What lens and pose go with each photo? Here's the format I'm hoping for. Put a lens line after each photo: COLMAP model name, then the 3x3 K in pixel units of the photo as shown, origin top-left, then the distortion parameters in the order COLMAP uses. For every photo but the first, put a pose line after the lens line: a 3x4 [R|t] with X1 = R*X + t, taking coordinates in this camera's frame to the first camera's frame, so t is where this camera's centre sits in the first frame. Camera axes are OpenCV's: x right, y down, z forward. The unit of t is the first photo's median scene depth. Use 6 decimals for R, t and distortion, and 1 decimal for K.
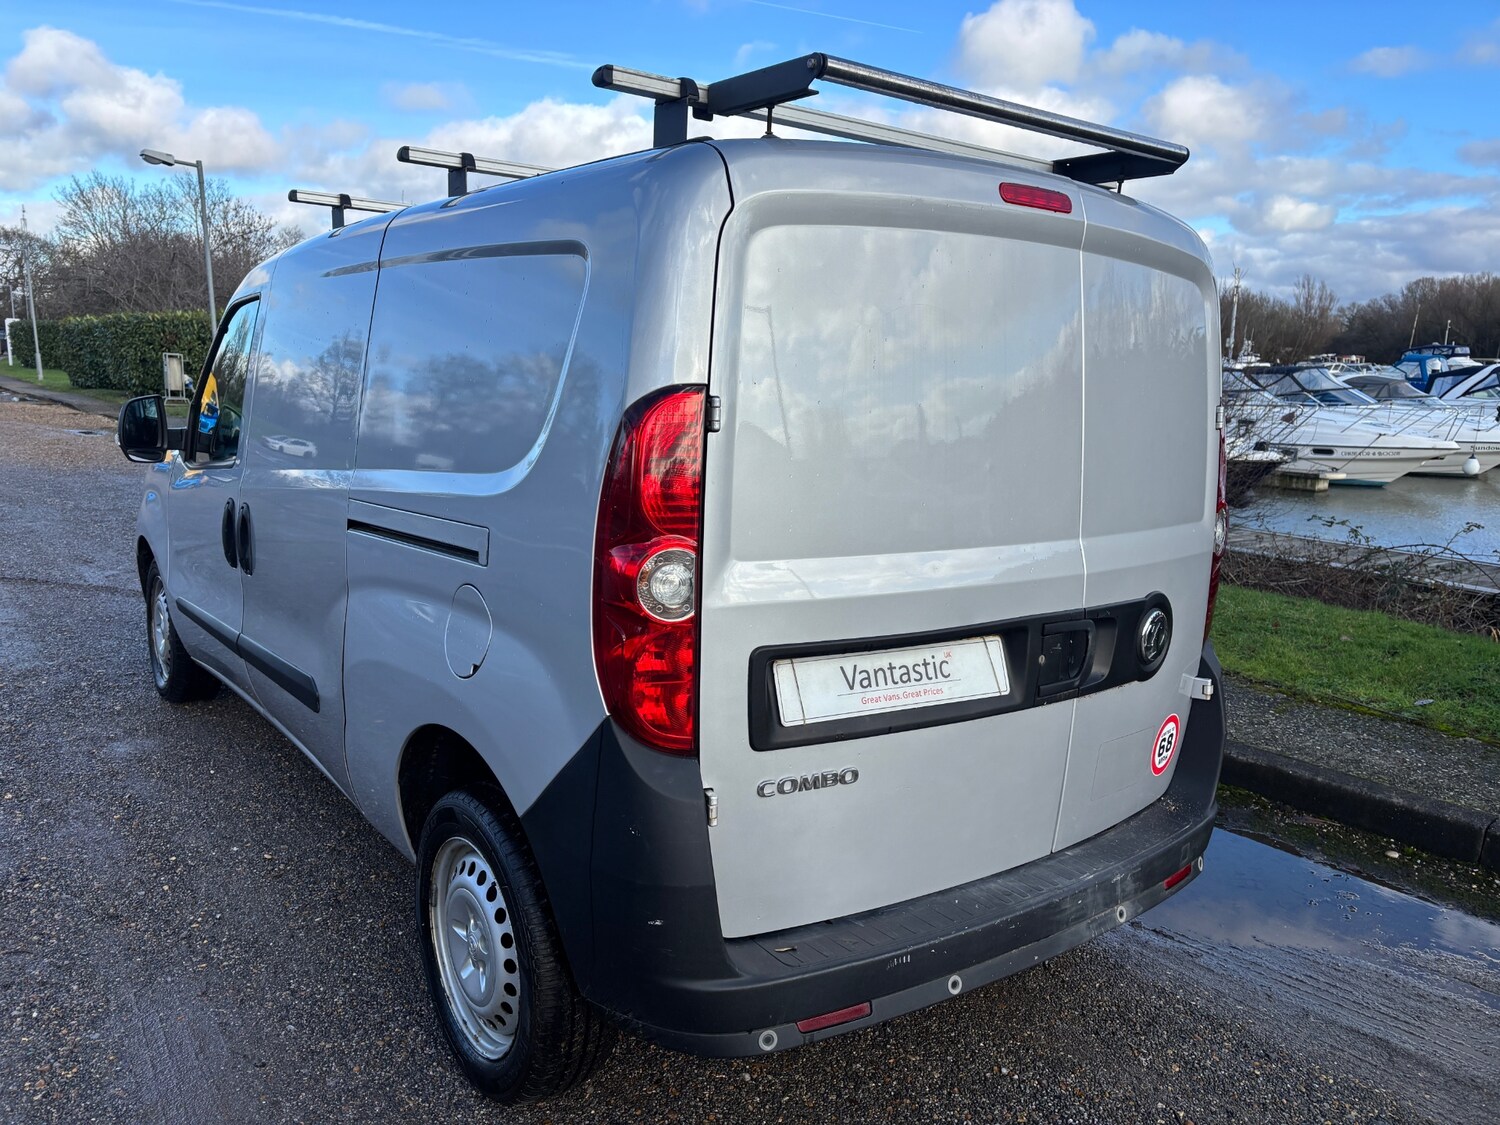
lens RADIAL K [[1144.2, 0, 737.3], [0, 1144.2, 577.1], [0, 0, 1]] dist [0.067257, -0.076329]
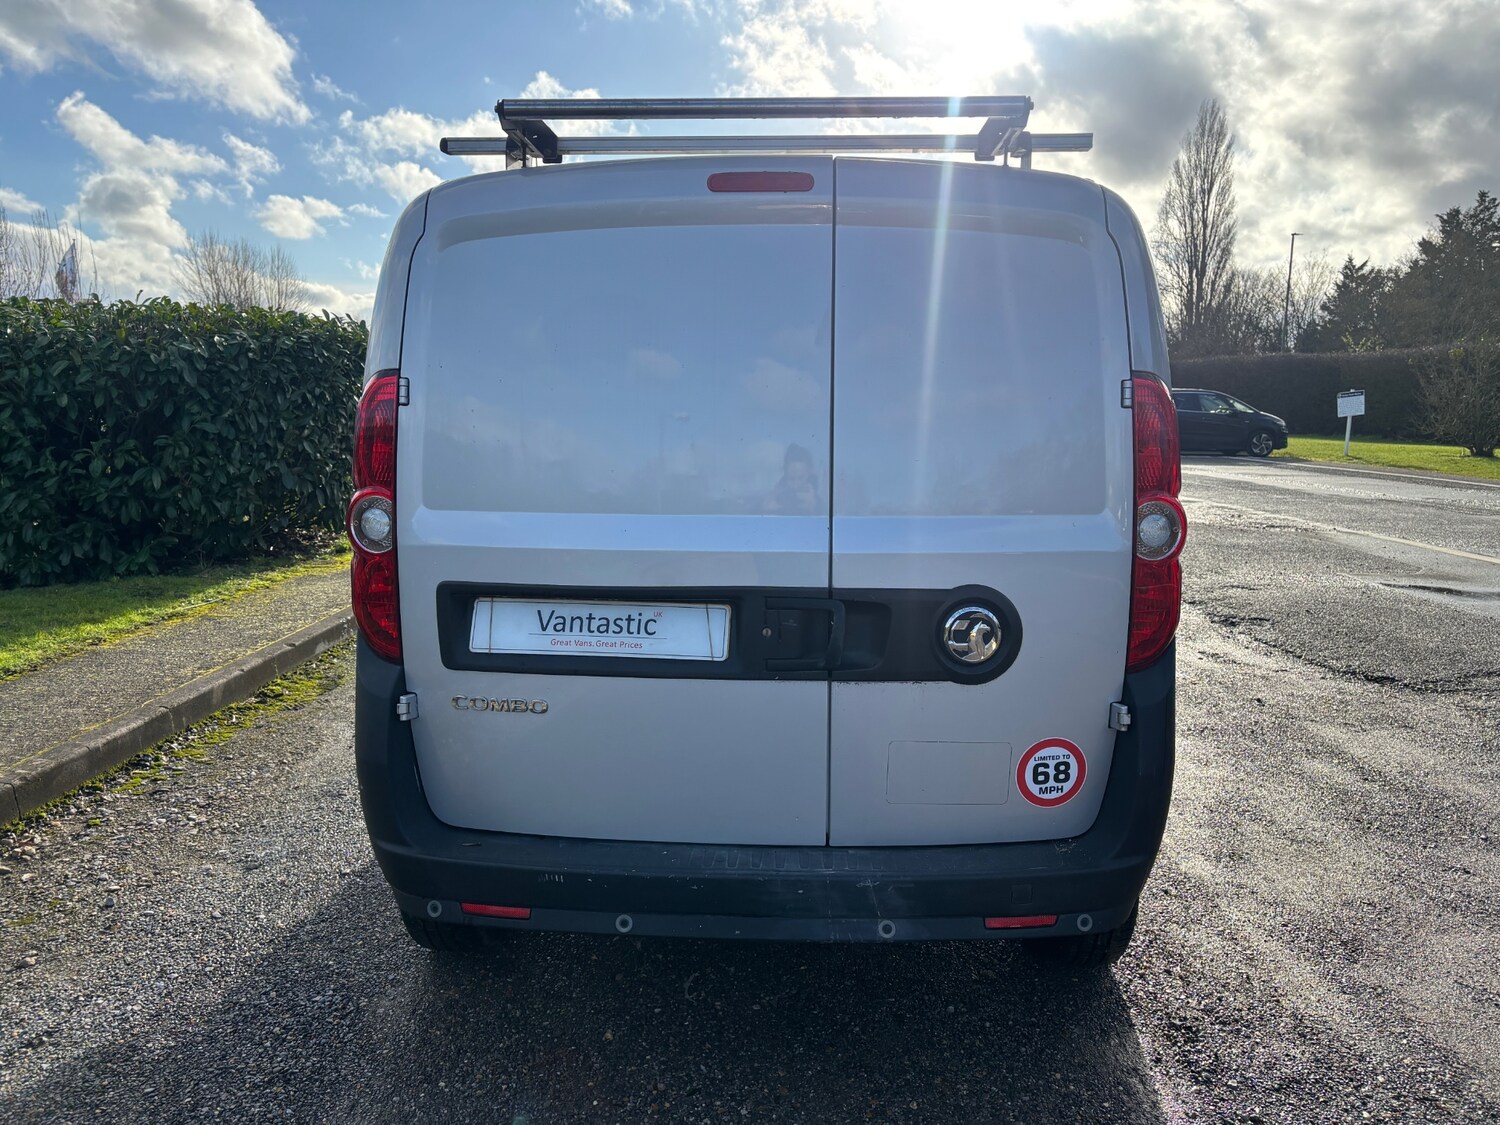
lens RADIAL K [[1176.9, 0, 755.0], [0, 1176.9, 549.8], [0, 0, 1]] dist [0.047271, -0.036357]
pose [[0.771586, 0.047651, -0.634338, 0.740559], [-0.090896, 0.995217, -0.035803, 0.029781], [0.629598, 0.085284, 0.772226, 0.157006]]
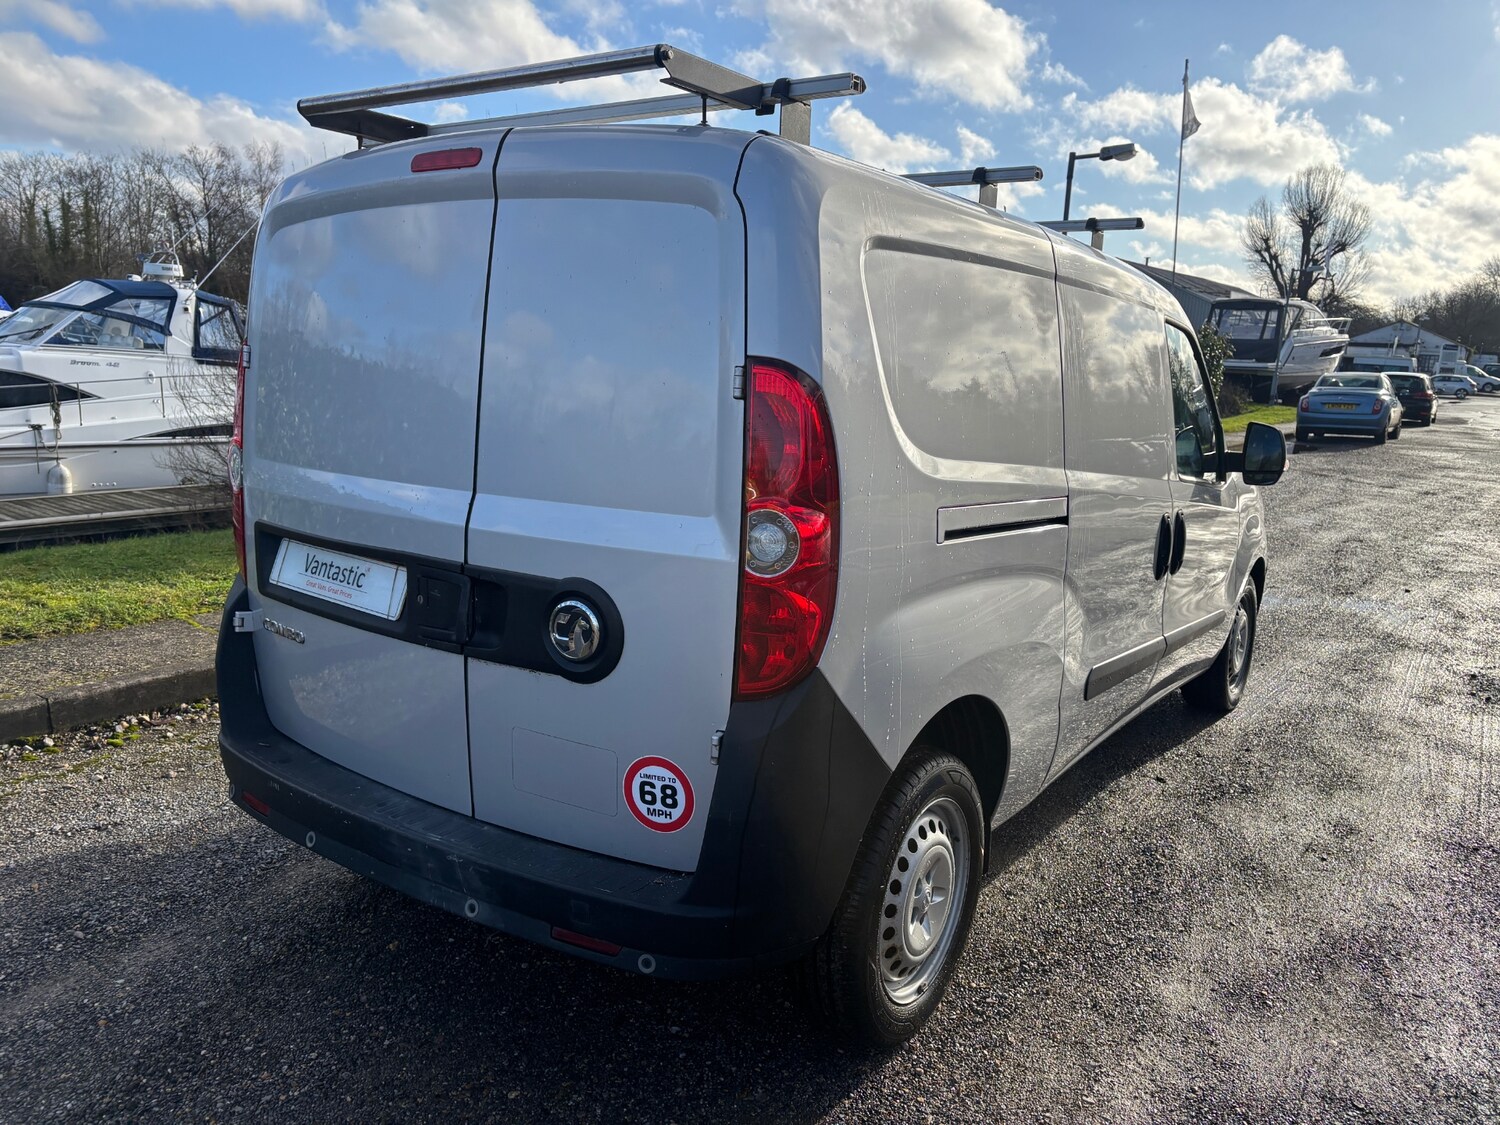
lens RADIAL K [[1144.2, 0, 753.4], [0, 1144.2, 560.5], [0, 0, 1]] dist [0.067257, -0.076329]
pose [[0.309689, 0.136929, -0.940927, 1.090504], [-0.195785, 0.977554, 0.077820, -0.084597], [0.930463, 0.160119, 0.329546, 0.762385]]
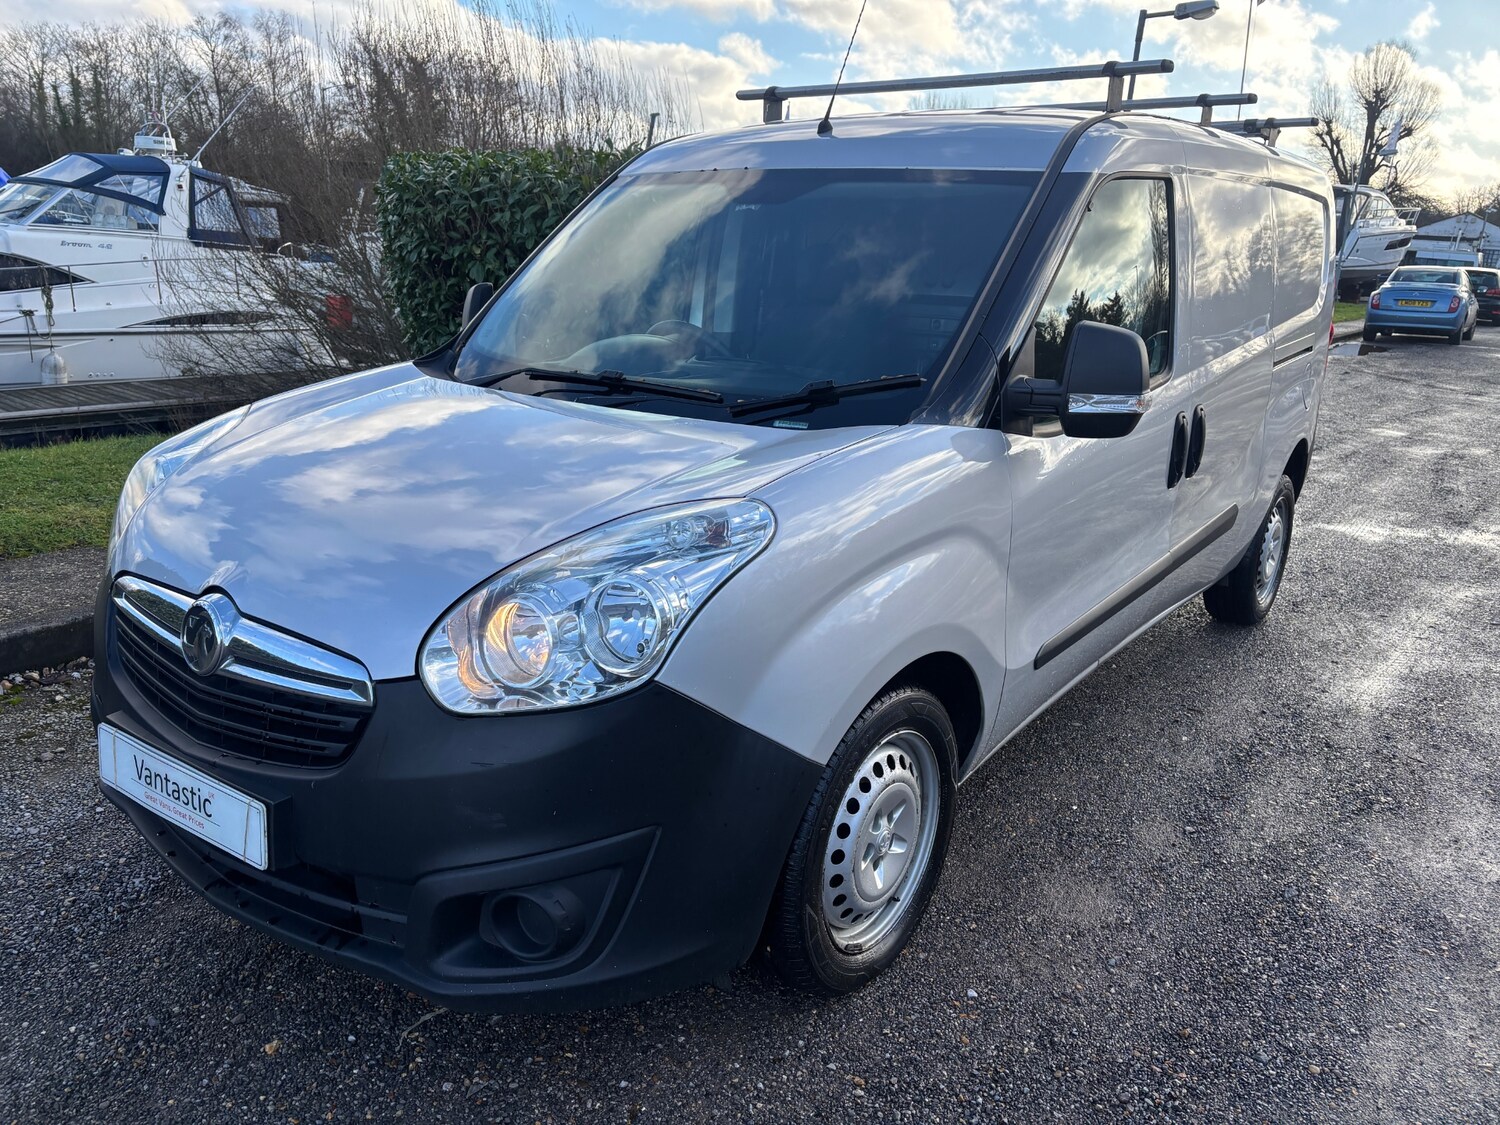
lens RADIAL K [[1144.2, 0, 746.4], [0, 1144.2, 577.2], [0, 0, 1]] dist [0.067257, -0.076329]
pose [[0.281793, 0.238526, -0.929353, 0.775991], [-0.206291, 0.961015, 0.184102, -0.099749], [0.937036, 0.139839, 0.320013, 0.865123]]
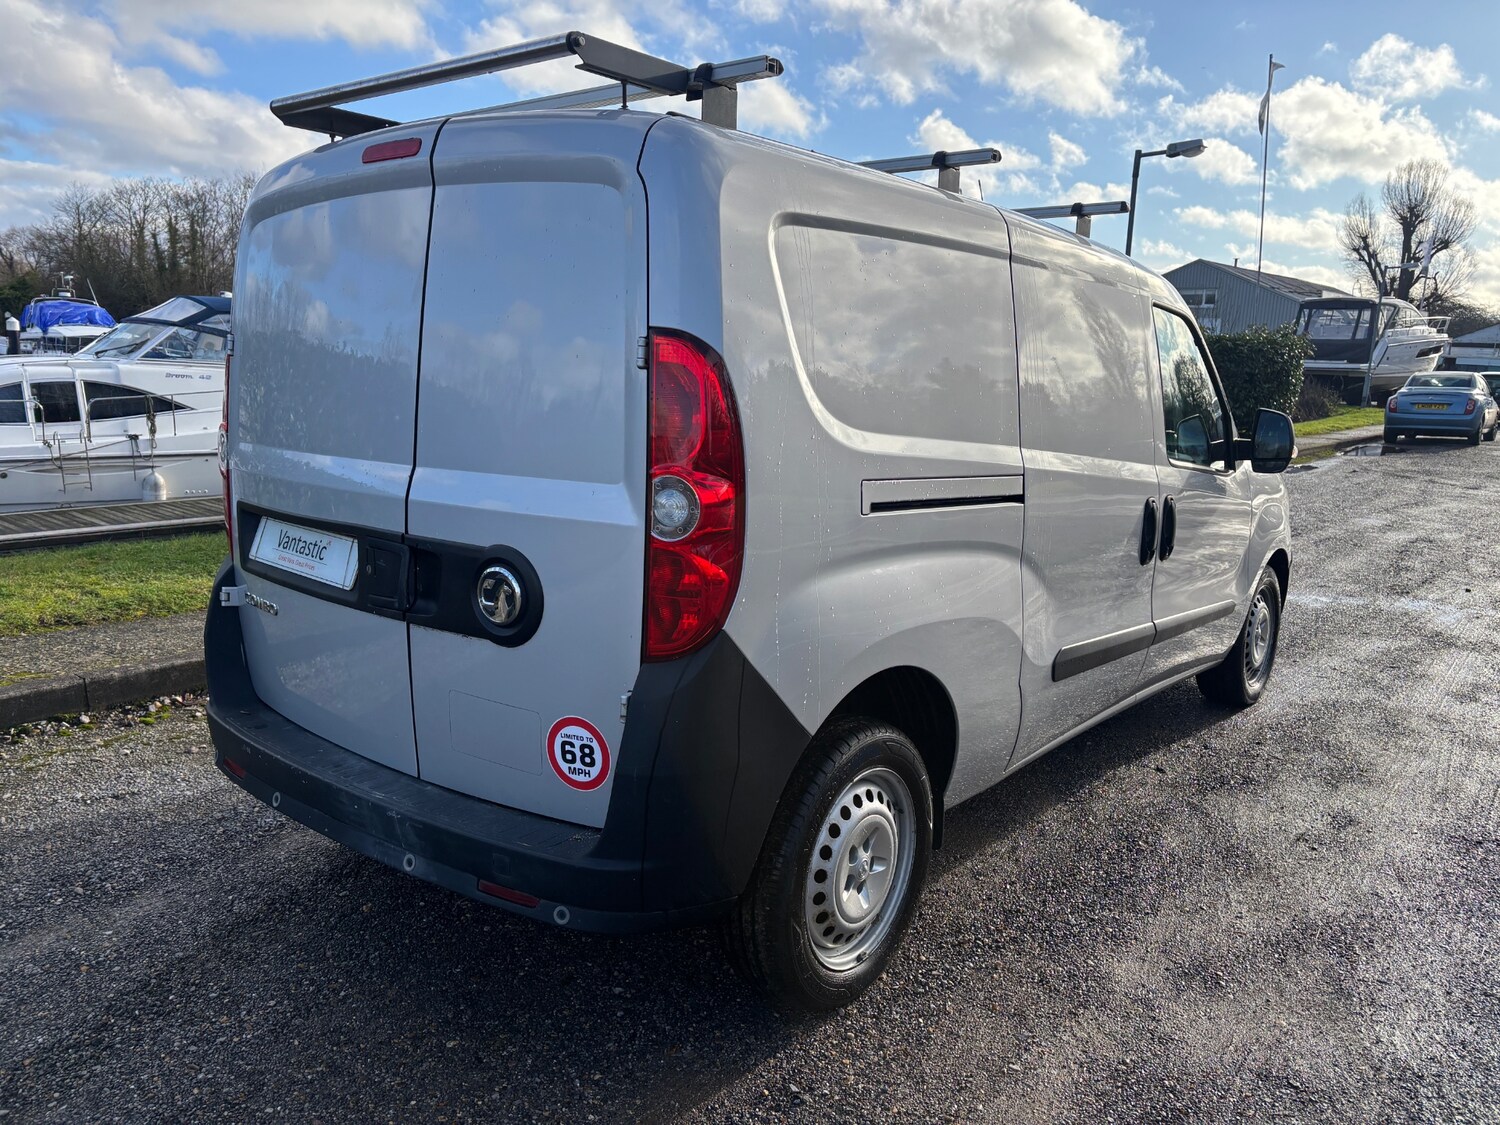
lens RADIAL K [[1144.2, 0, 751.9], [0, 1144.2, 558.2], [0, 0, 1]] dist [0.067257, -0.076329]
pose [[0.240201, 0.127573, -0.962304, 1.148631], [-0.191044, 0.978151, 0.081987, -0.080417], [0.951738, 0.164149, 0.259325, 0.868316]]
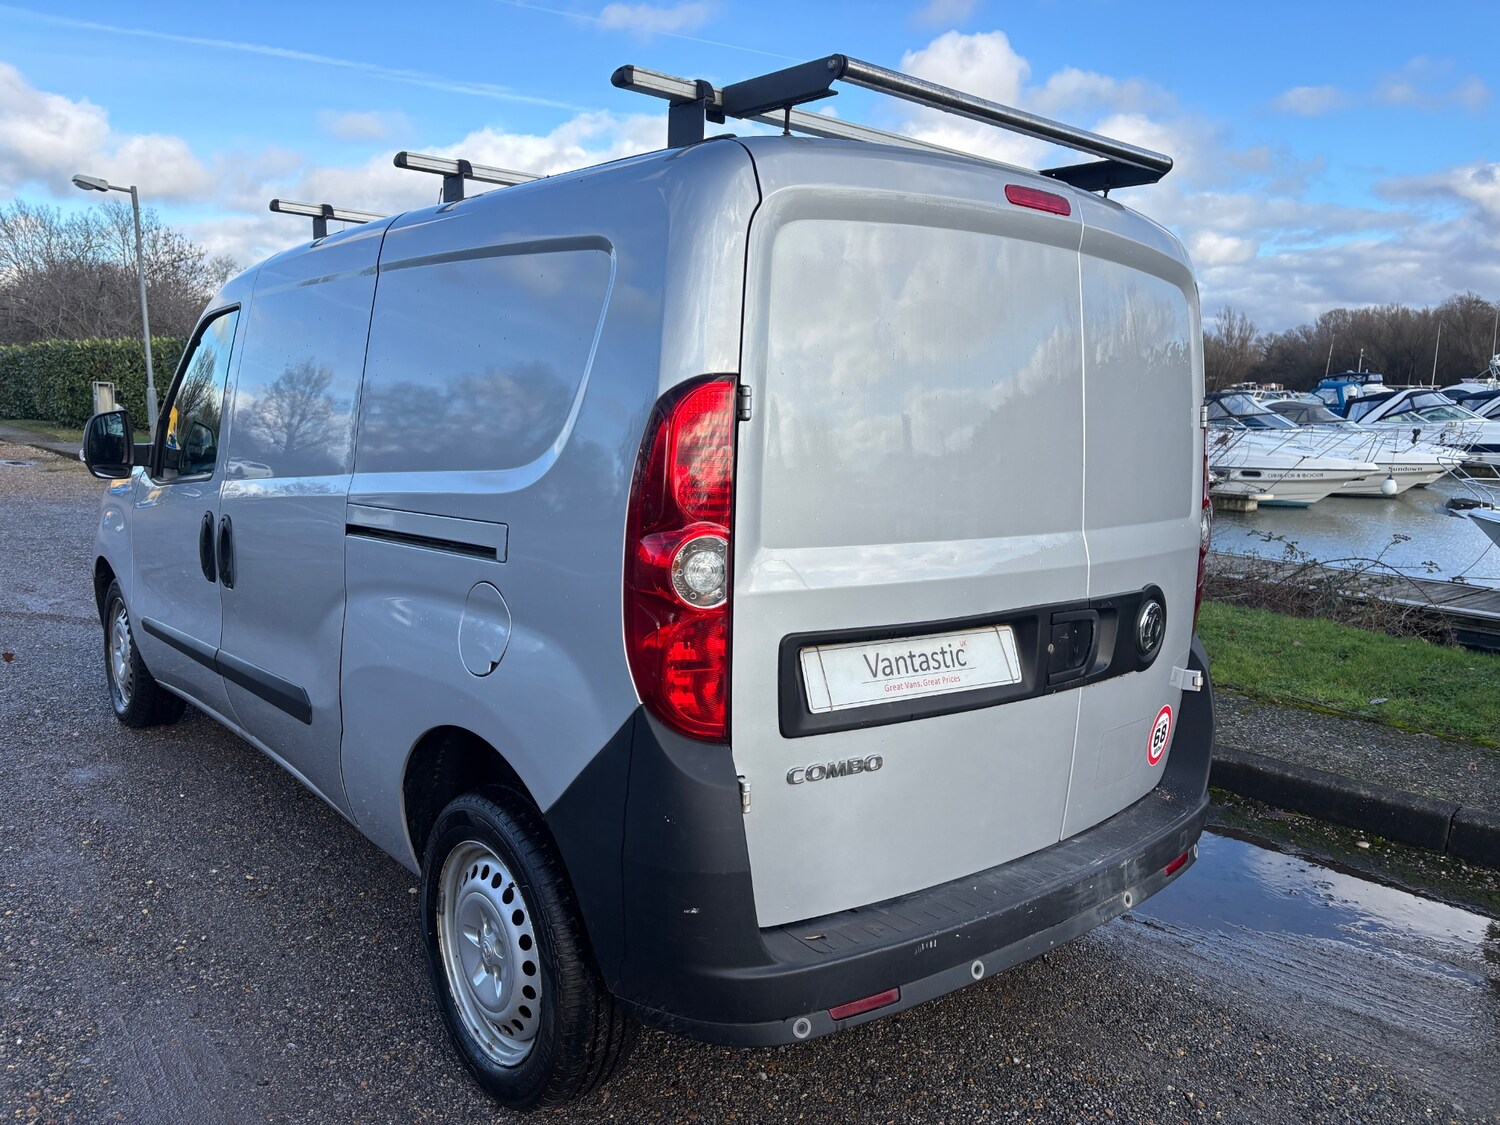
lens RADIAL K [[1144.2, 0, 748.9], [0, 1144.2, 572.0], [0, 0, 1]] dist [0.067257, -0.076329]
pose [[0.998116, -0.013179, 0.059929, -0.052119], [0.014937, 0.999469, -0.028973, 0.024020], [-0.059515, 0.029814, 0.997782, -0.005565]]
